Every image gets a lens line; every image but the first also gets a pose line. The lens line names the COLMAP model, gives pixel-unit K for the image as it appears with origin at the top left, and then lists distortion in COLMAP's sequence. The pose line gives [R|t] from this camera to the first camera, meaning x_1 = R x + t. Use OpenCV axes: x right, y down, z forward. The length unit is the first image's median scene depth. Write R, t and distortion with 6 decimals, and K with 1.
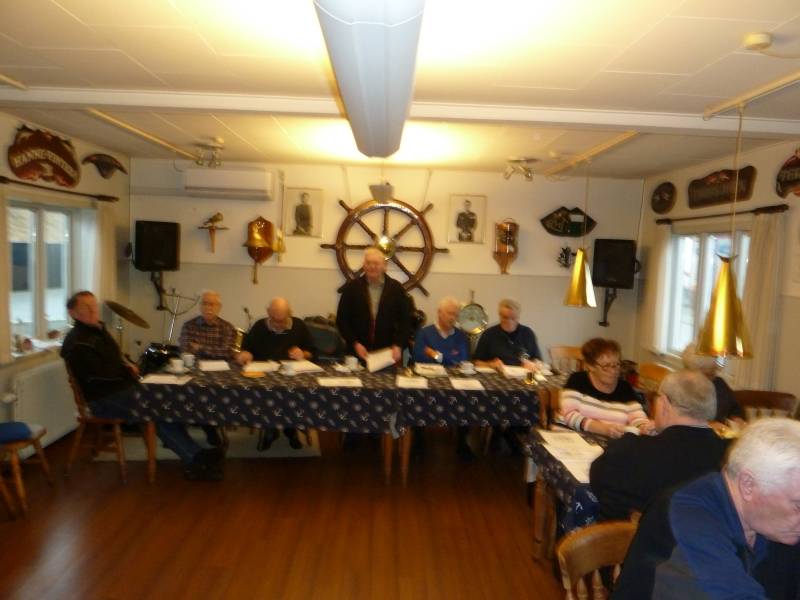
lens RADIAL K [[598.0, 0, 398.8], [0, 598.0, 296.5], [0, 0, 1]] dist [-0.033252, 0.000084]
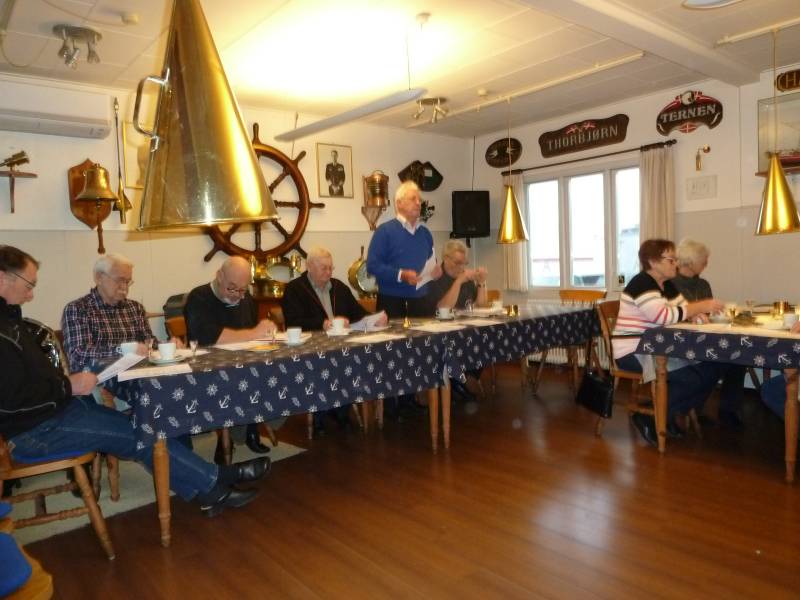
lens RADIAL K [[598.0, 0, 402.0], [0, 598.0, 299.1], [0, 0, 1]] dist [-0.033252, 0.000084]
pose [[0.779361, -0.105230, 0.617675, -0.392678], [0.115139, 0.993062, 0.023905, 0.053794], [-0.615905, 0.052488, 0.786070, 0.242777]]
